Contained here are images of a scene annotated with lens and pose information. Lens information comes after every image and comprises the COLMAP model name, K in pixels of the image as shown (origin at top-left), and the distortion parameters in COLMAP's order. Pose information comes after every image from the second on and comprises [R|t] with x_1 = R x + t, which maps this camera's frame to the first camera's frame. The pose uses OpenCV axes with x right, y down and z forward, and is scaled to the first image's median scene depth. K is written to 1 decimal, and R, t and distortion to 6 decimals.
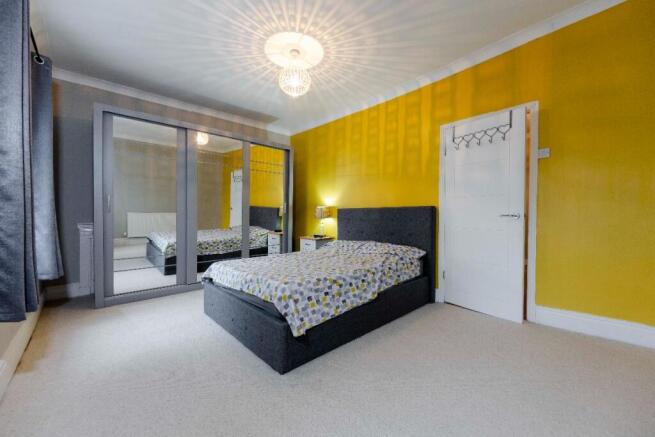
lens RADIAL K [[259.3, 0, 329.4], [0, 259.3, 213.9], [0, 0, 1]] dist [-0.000006, -0.000033]
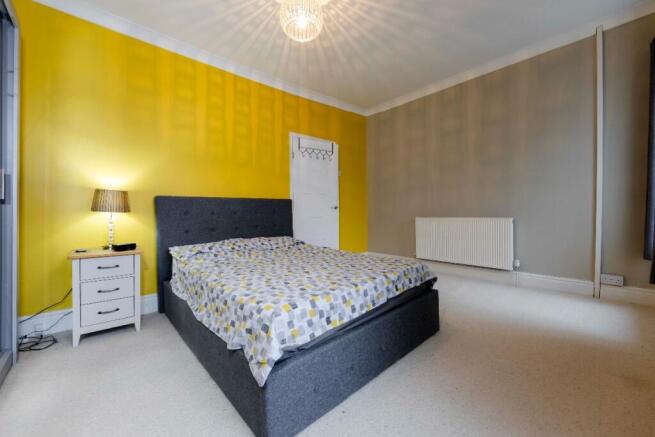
lens RADIAL K [[259.3, 0, 329.4], [0, 259.3, 213.9], [0, 0, 1]] dist [-0.000006, -0.000033]
pose [[0.002193, -0.009967, 0.999948, -0.765068], [0.009843, 0.999902, 0.009945, 0.026016], [-0.999949, 0.009820, 0.002291, 0.819053]]
